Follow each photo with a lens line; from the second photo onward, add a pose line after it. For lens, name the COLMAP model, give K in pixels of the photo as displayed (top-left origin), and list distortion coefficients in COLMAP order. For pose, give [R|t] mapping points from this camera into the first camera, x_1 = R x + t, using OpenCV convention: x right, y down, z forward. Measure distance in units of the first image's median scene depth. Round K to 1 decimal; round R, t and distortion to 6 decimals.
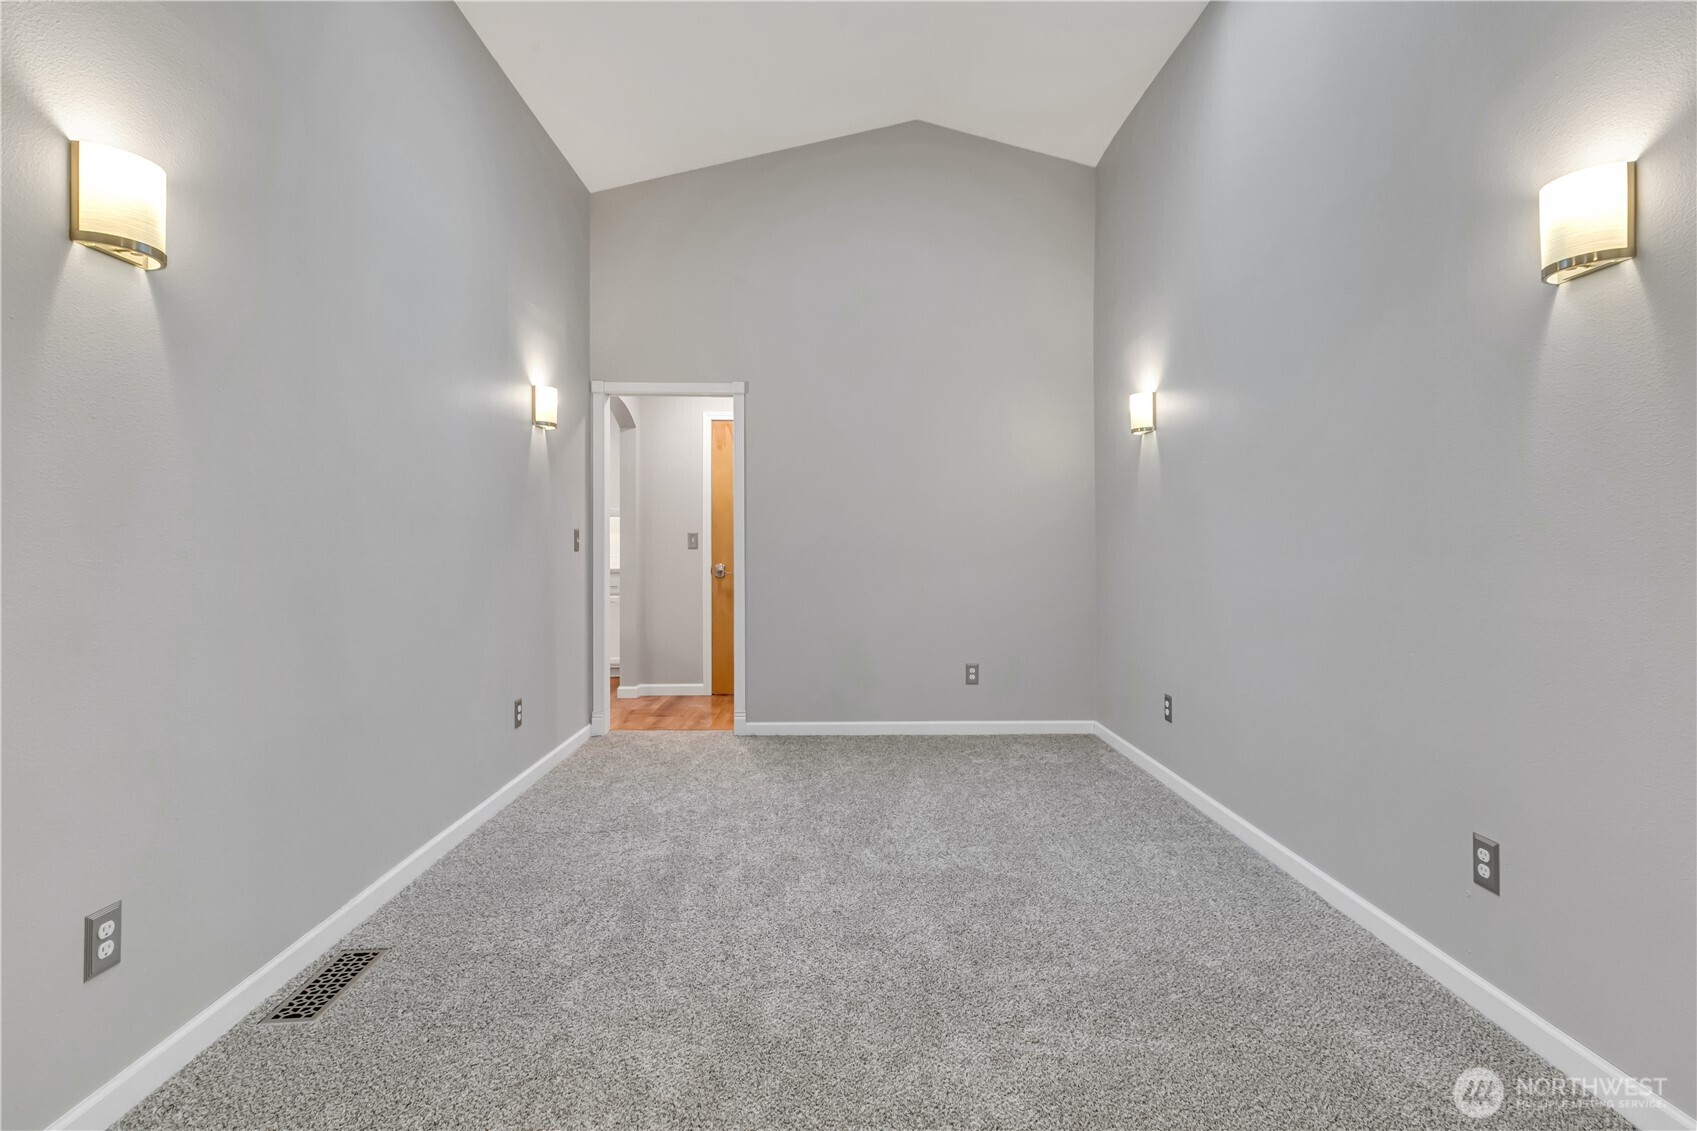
lens RADIAL K [[785.3, 0, 831.1], [0, 785.3, 533.3], [0, 0, 1]] dist [0.001423, 0.000192]
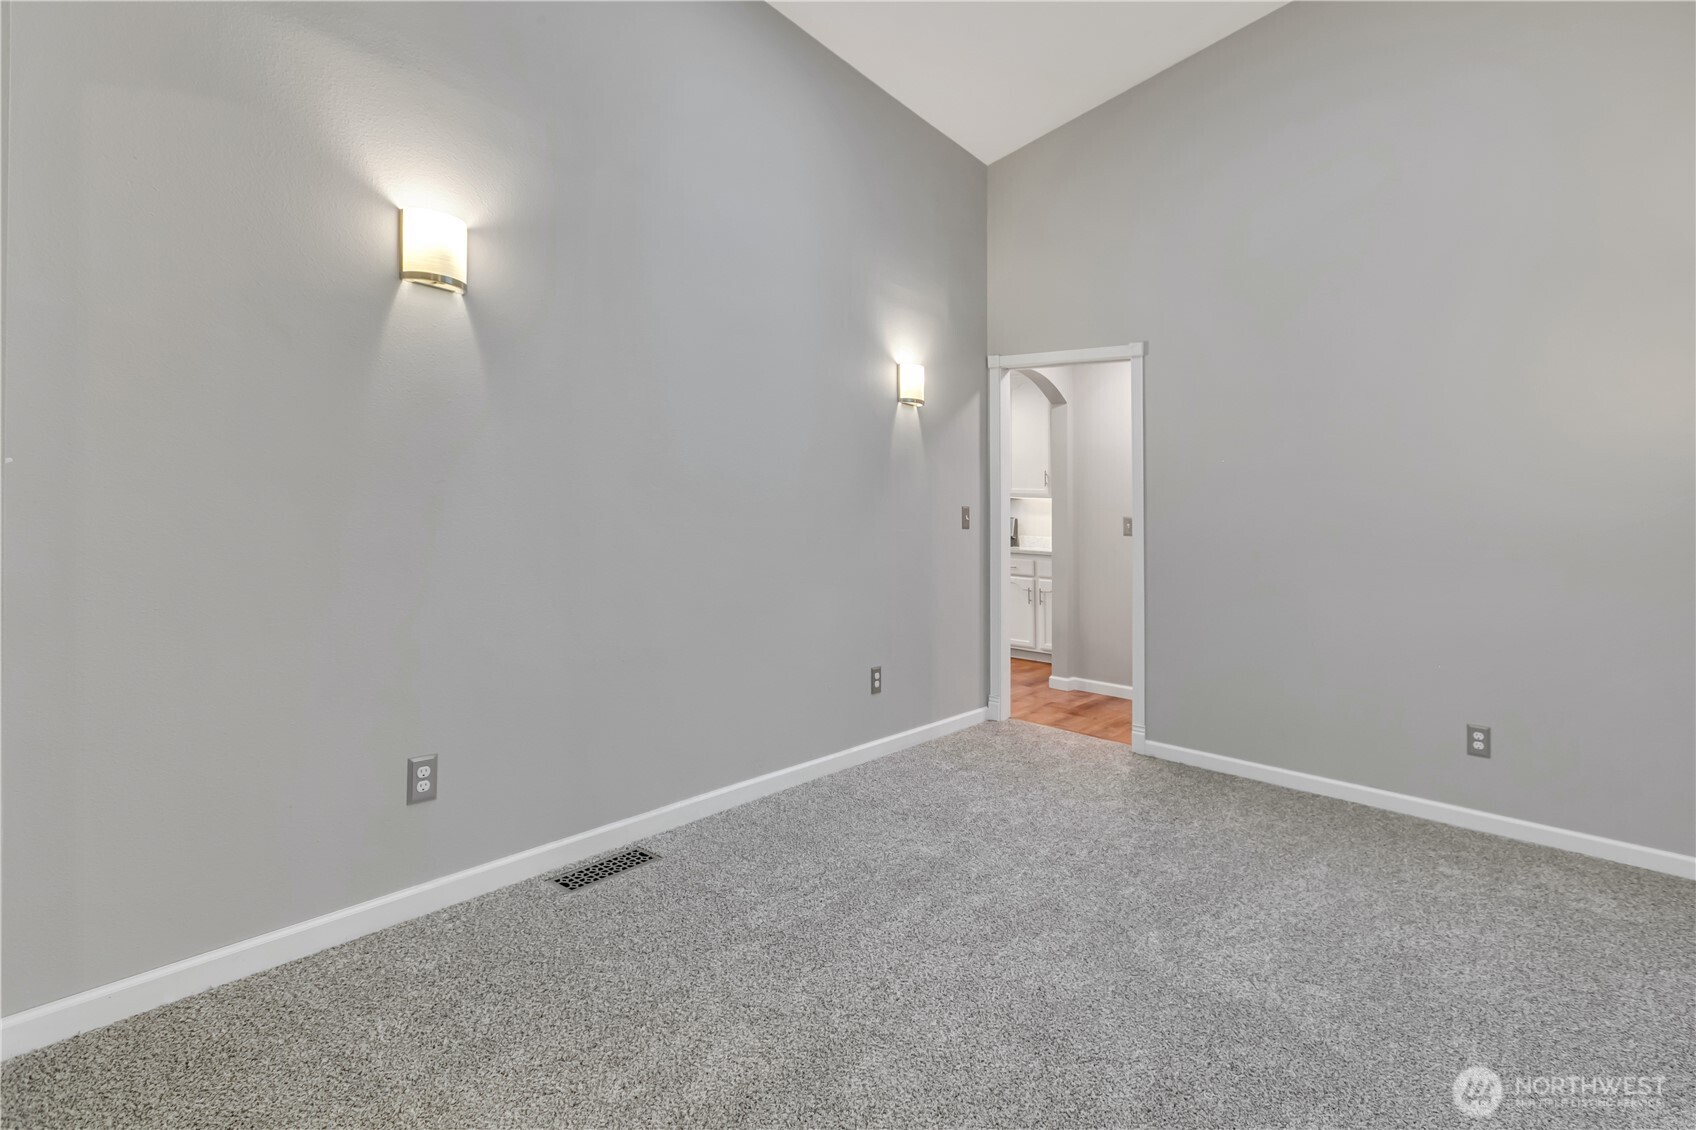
lens RADIAL K [[784.8, 0, 868.1], [0, 784.8, 504.9], [0, 0, 1]] dist [0.001423, 0.000192]
pose [[0.776891, 0.030139, -0.628913, 0.265371], [-0.042341, 0.999093, -0.004424, 0.002443], [0.628210, 0.030066, 0.777463, 0.194375]]
